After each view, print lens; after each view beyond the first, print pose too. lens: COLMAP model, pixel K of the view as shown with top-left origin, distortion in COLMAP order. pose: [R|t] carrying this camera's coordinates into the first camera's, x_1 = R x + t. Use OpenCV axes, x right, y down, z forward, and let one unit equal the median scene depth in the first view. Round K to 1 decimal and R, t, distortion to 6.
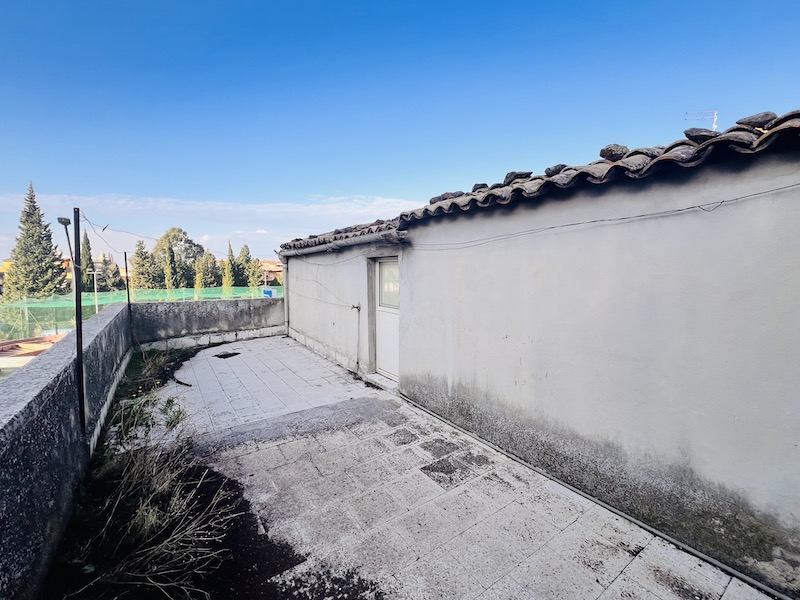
lens RADIAL K [[344.6, 0, 396.9], [0, 344.6, 299.5], [0, 0, 1]] dist [0.000651, 0.000771]
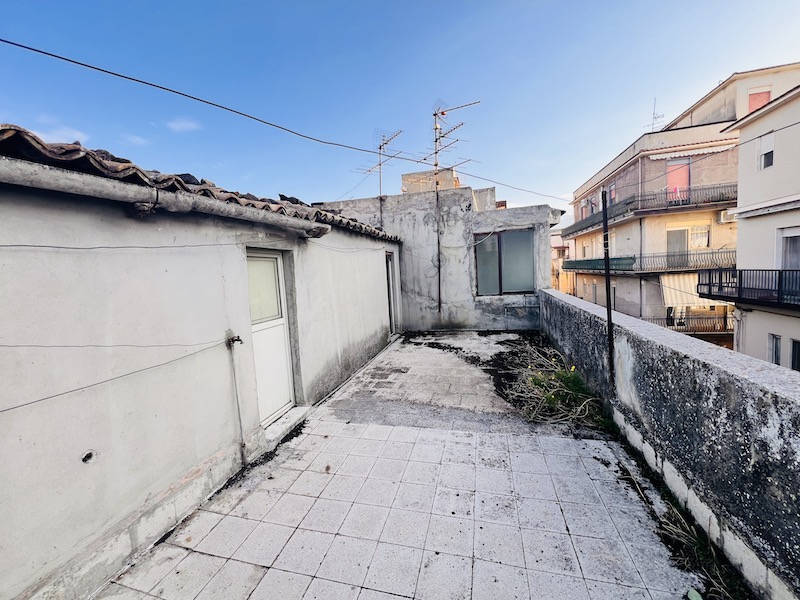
lens RADIAL K [[321.1, 0, 399.6], [0, 321.1, 298.4], [0, 0, 1]] dist [-0.002680, 0.000919]
pose [[-0.654986, -0.024986, 0.755228, -1.012870], [0.126200, 0.981799, 0.141931, -0.119103], [-0.745028, 0.188273, -0.639911, 1.752540]]
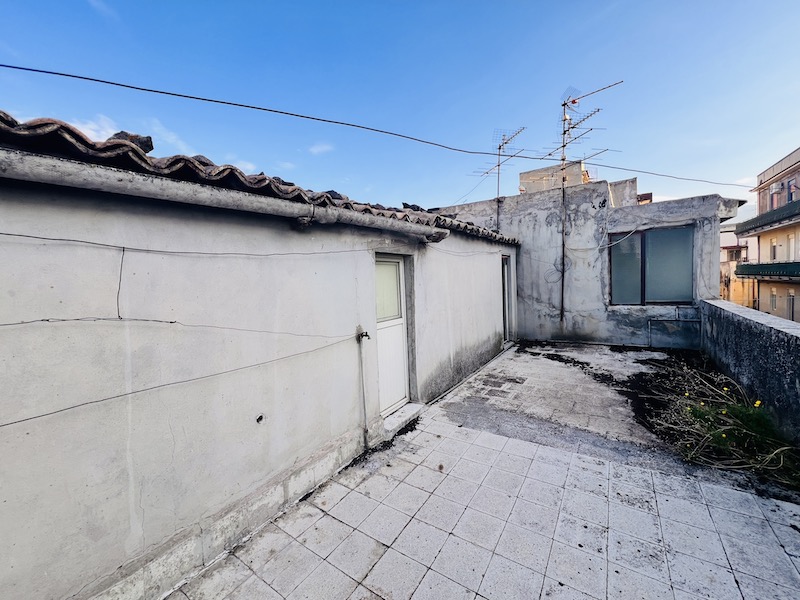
lens RADIAL K [[321.1, 0, 399.5], [0, 321.1, 298.9], [0, 0, 1]] dist [-0.002680, 0.000919]
pose [[-0.367720, -0.035080, 0.929275, -1.008833], [0.128824, 0.987732, 0.088263, -0.122308], [-0.920970, 0.152169, -0.358690, 1.778348]]
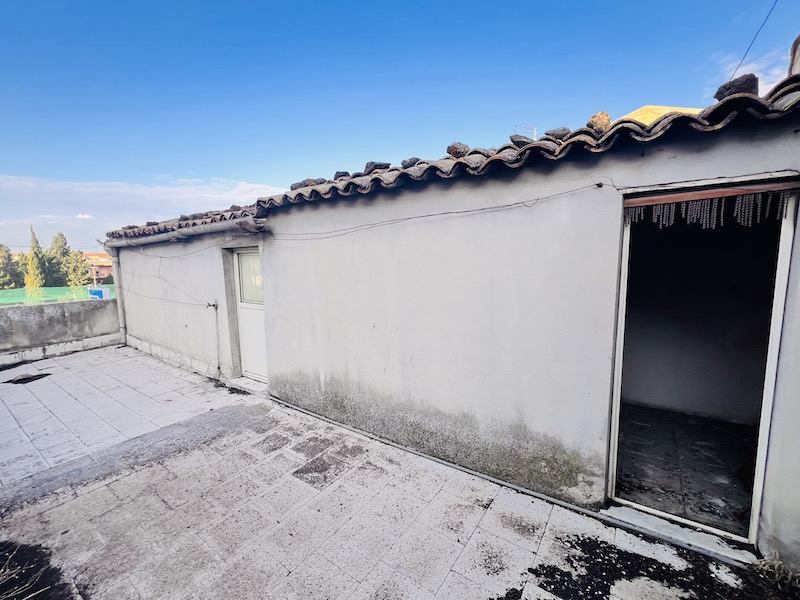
lens RADIAL K [[344.6, 0, 395.4], [0, 344.6, 299.6], [0, 0, 1]] dist [0.000651, 0.000771]
pose [[0.938957, -0.057234, 0.339239, 0.034690], [0.047653, 0.998196, 0.036514, -0.002805], [-0.340717, -0.018119, 0.939991, 0.025778]]
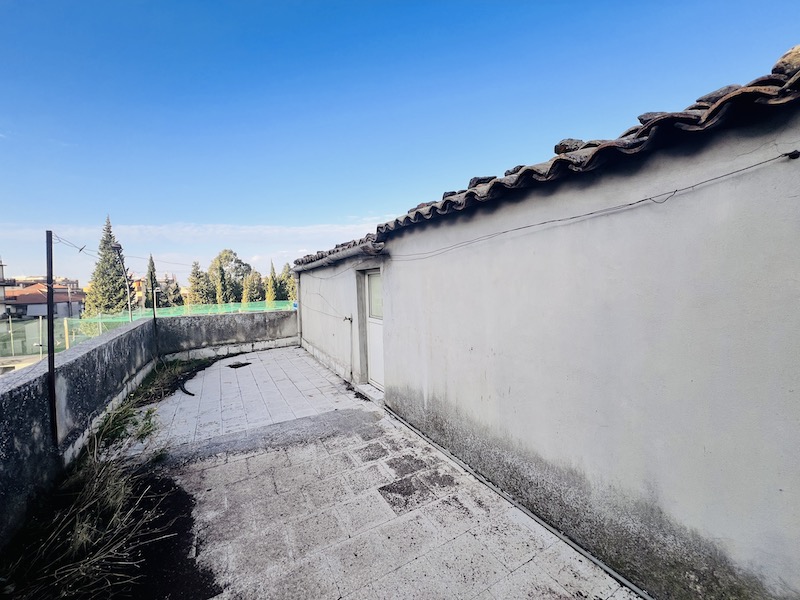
lens RADIAL K [[321.1, 0, 398.3], [0, 321.1, 299.3], [0, 0, 1]] dist [-0.002680, 0.000919]
pose [[0.995586, -0.020084, -0.091682, 0.185868], [0.017105, 0.999304, -0.033161, -0.001985], [0.092284, 0.031446, 0.995236, 0.091186]]
